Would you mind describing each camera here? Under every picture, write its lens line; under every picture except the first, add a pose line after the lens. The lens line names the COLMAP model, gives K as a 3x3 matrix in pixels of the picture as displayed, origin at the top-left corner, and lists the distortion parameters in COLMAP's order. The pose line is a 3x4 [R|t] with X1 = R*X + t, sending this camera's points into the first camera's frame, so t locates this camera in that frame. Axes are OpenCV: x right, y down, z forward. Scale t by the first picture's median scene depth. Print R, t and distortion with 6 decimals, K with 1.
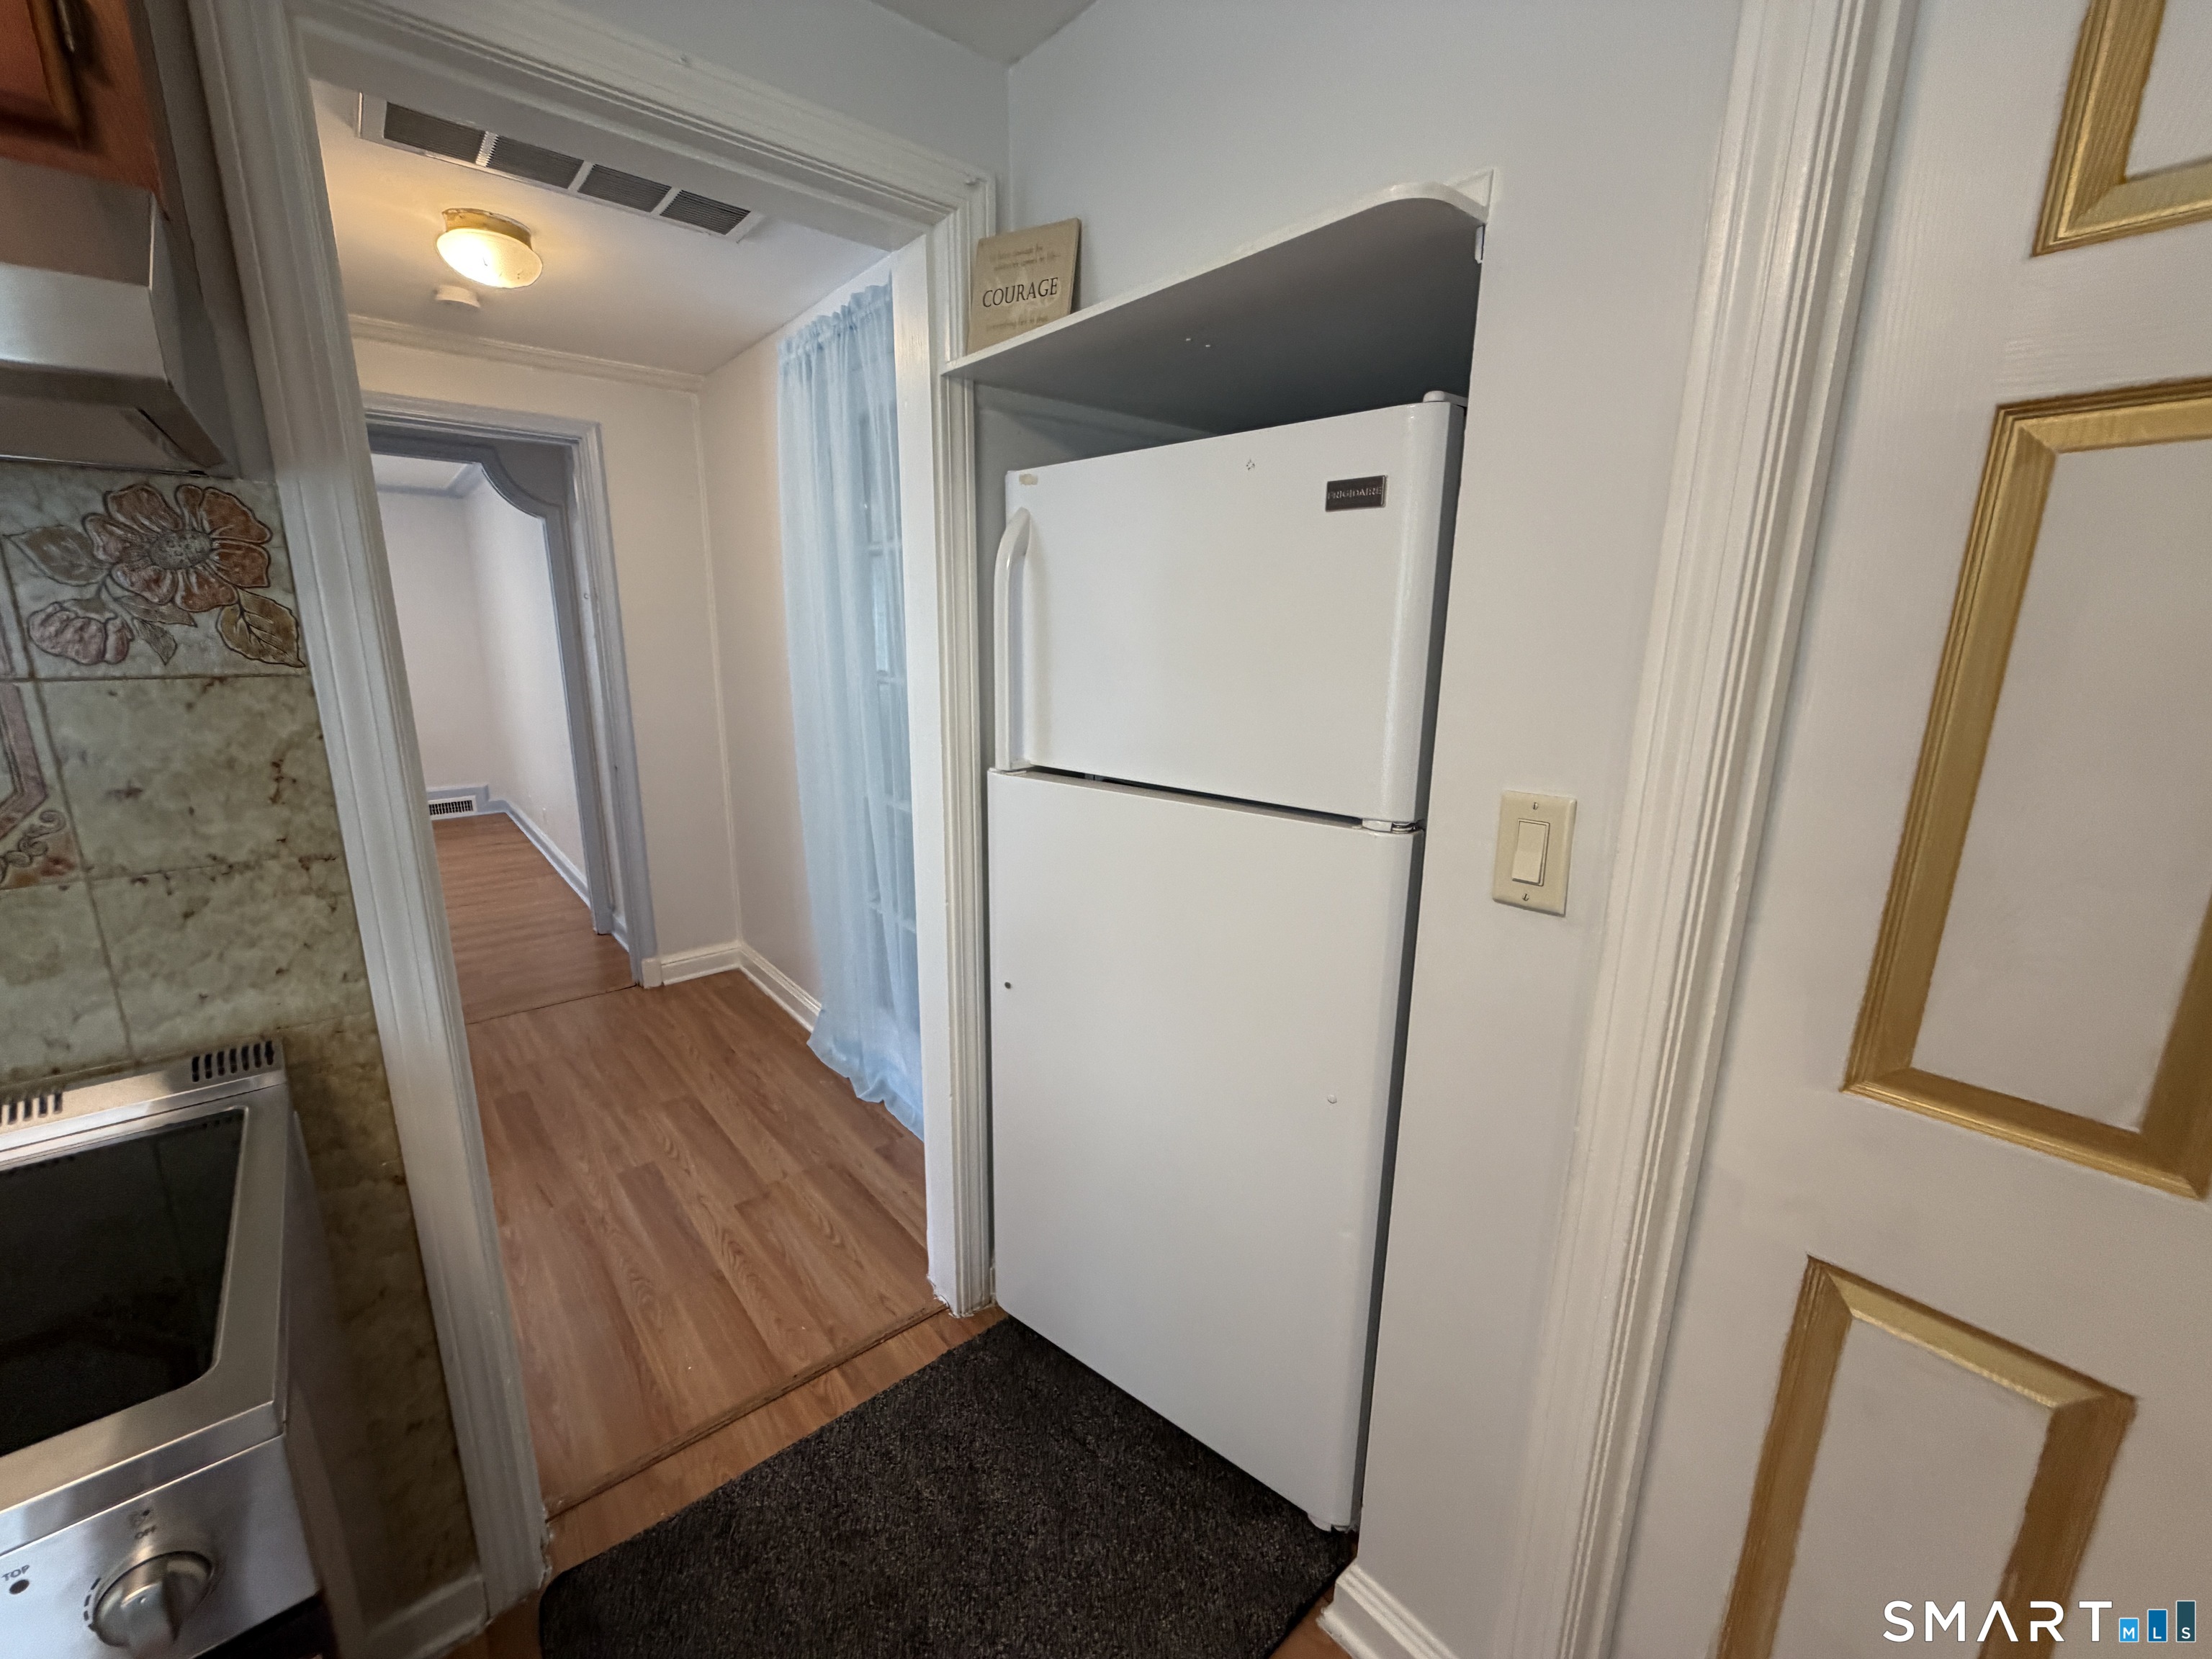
lens RADIAL K [[884.1, 0, 1099.8], [0, 884.1, 832.2], [0, 0, 1]] dist [0.001003, -0.000031]
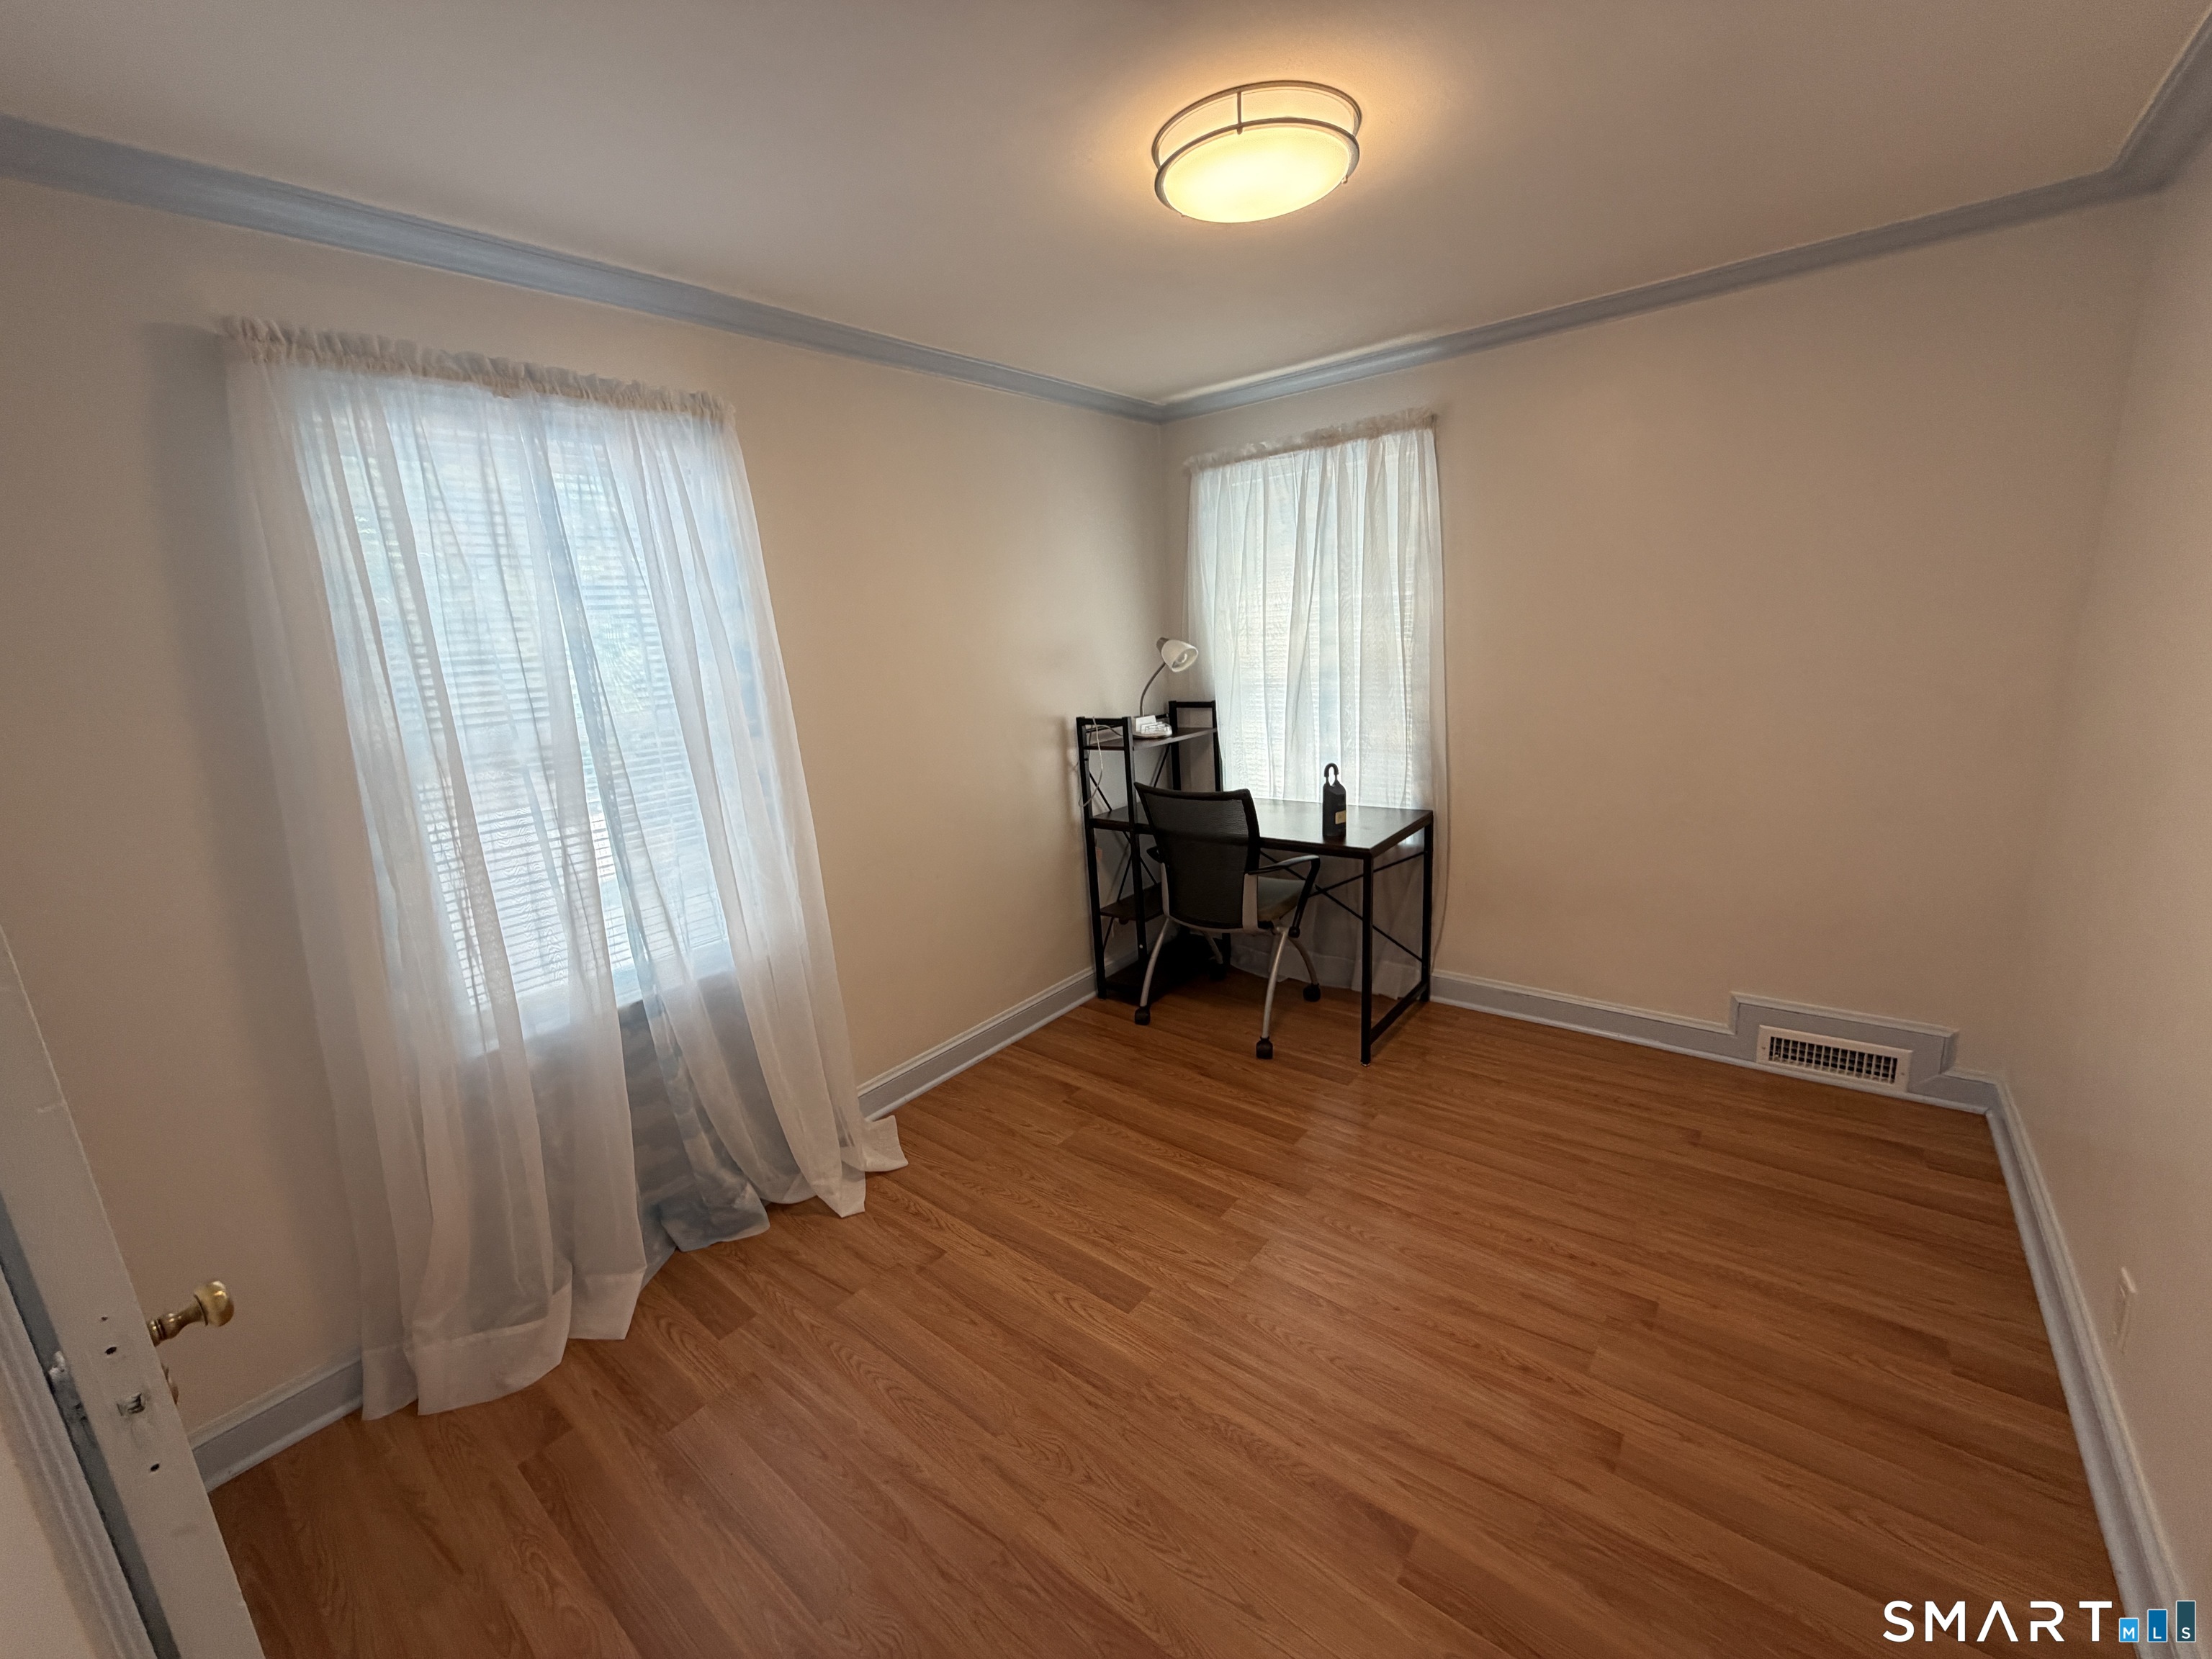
lens RADIAL K [[884.1, 0, 1101.4], [0, 884.1, 833.2], [0, 0, 1]] dist [0.001003, -0.000031]
pose [[0.182792, 0.203016, -0.961962, -2.005337], [-0.160097, 0.971534, 0.174614, -0.681410], [0.970029, 0.122089, 0.210091, 2.704830]]
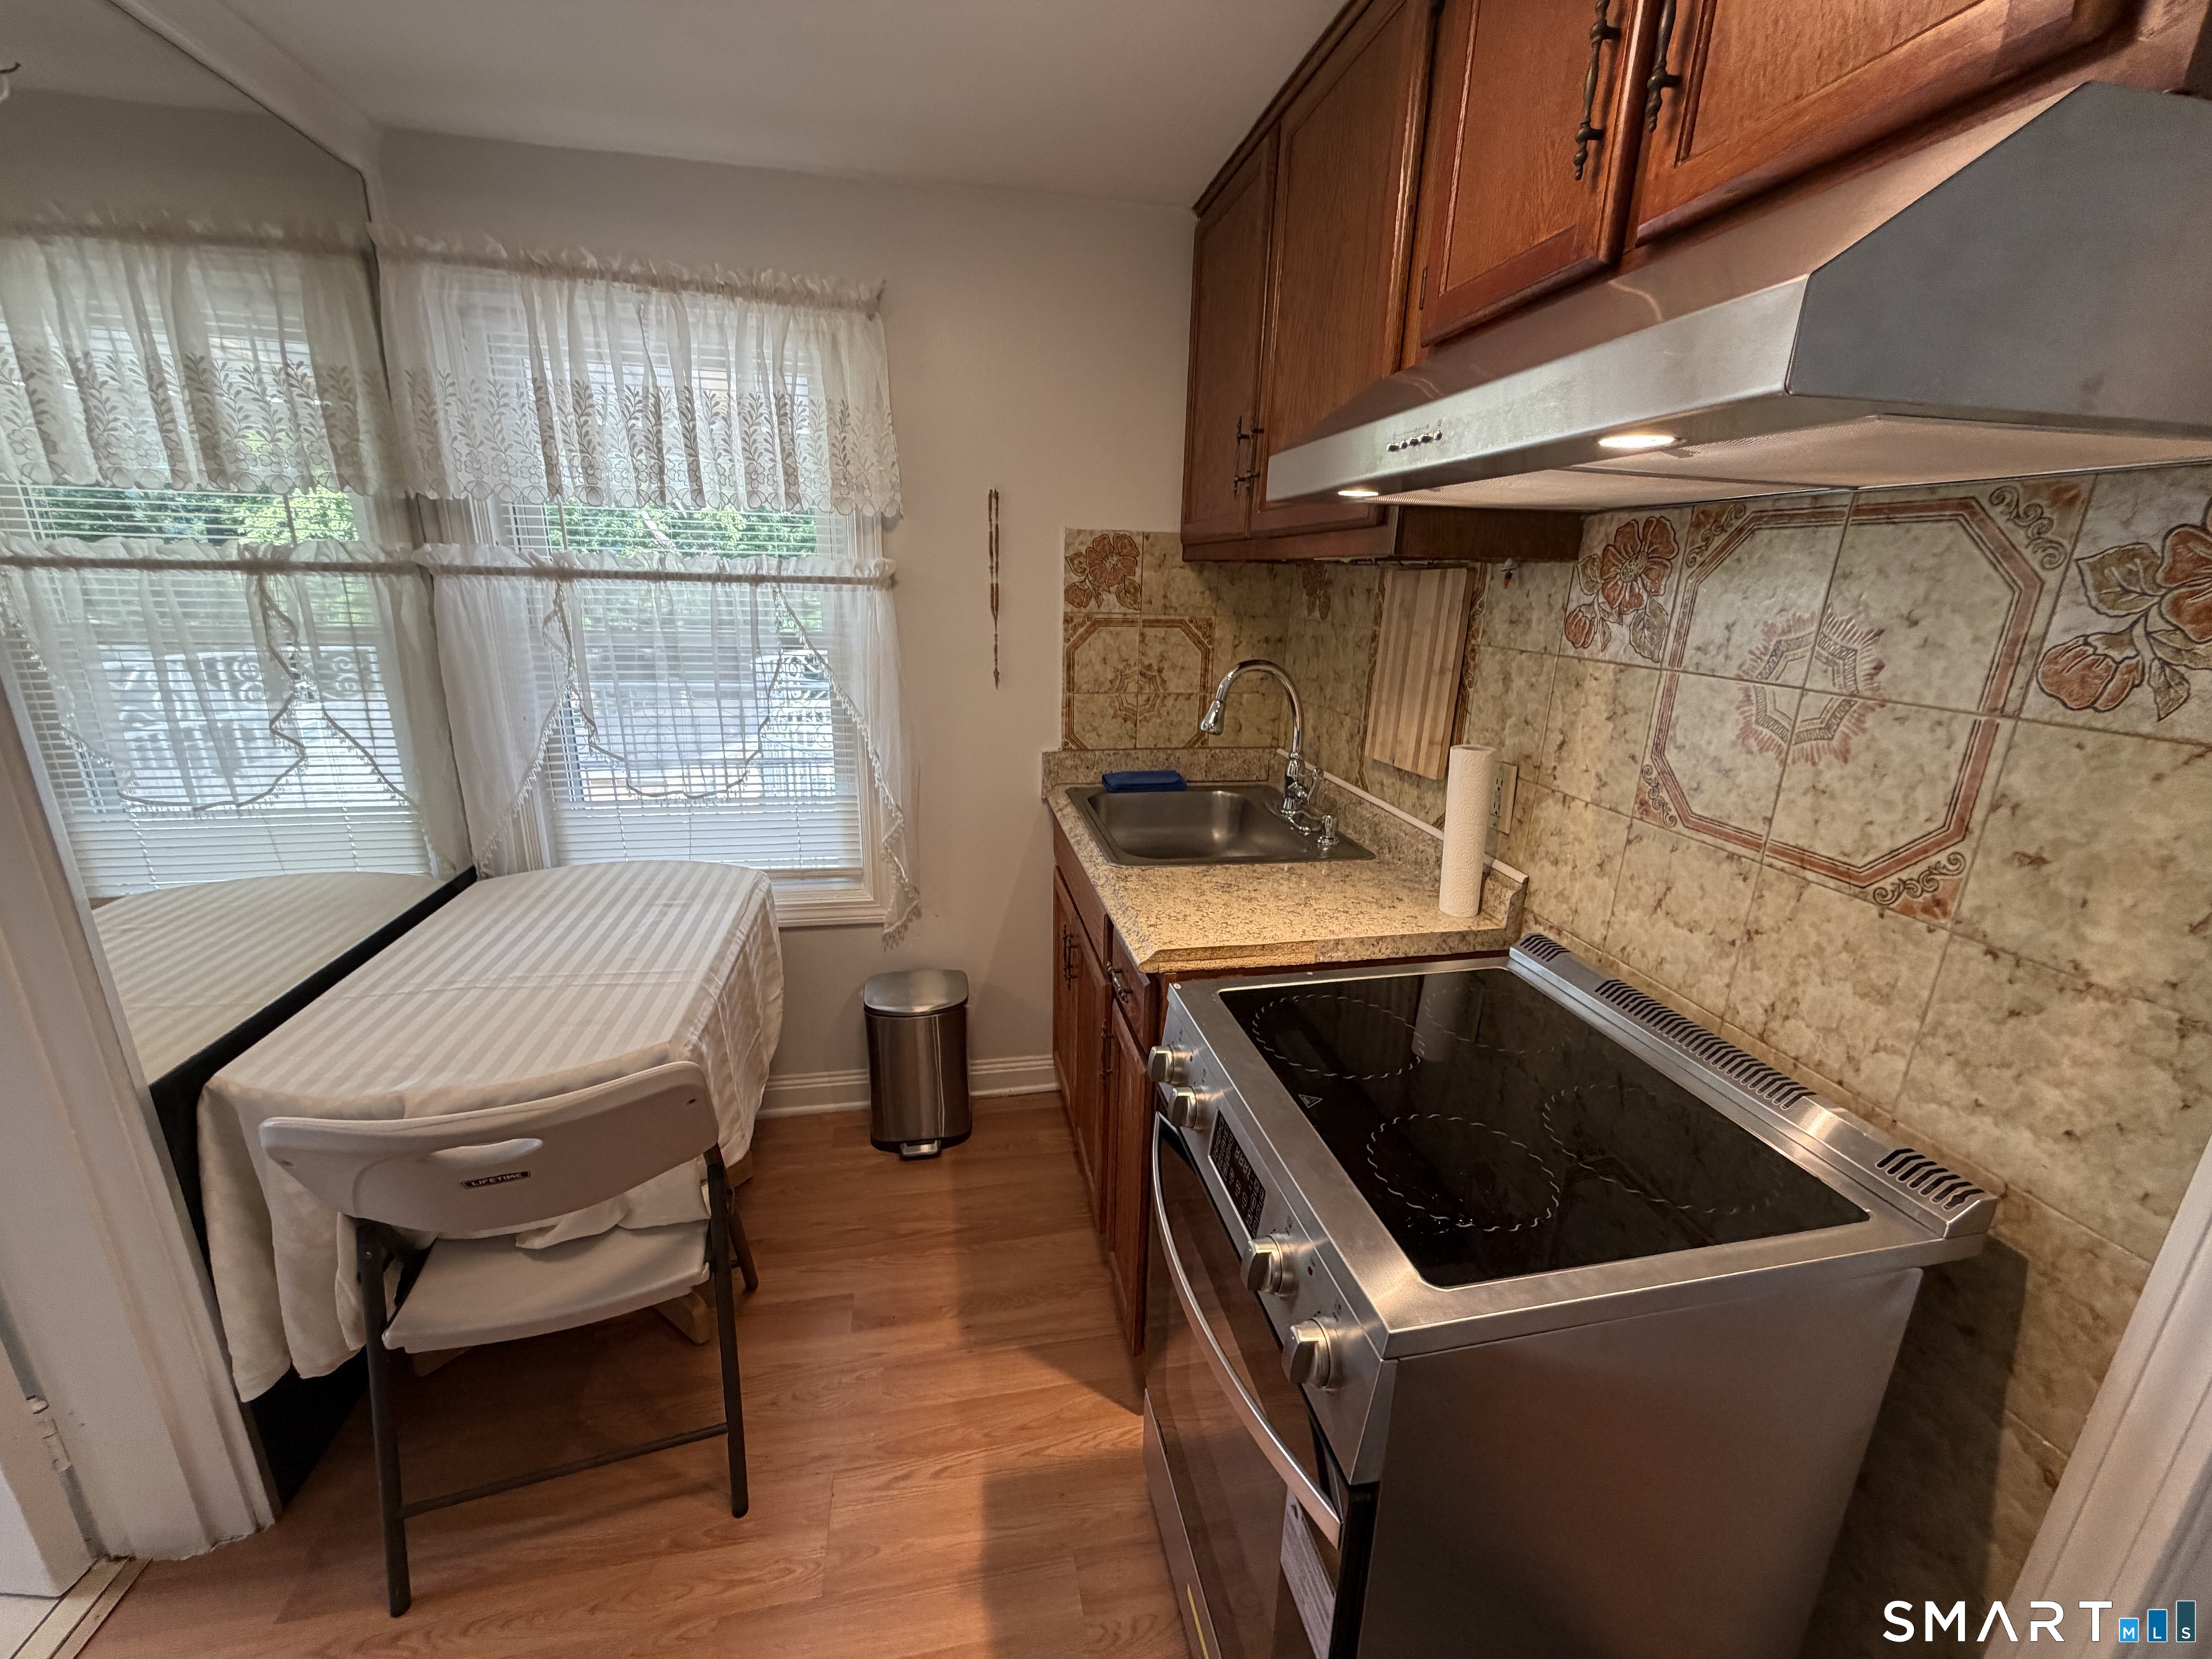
lens RADIAL K [[884.1, 0, 1098.6], [0, 884.1, 831.7], [0, 0, 1]] dist [0.001003, -0.000031]
pose [[-0.488467, 0.221748, -0.843936, 0.030120], [-0.230201, 0.900159, 0.369760, -0.118778], [0.841670, 0.374890, -0.388651, 0.384650]]
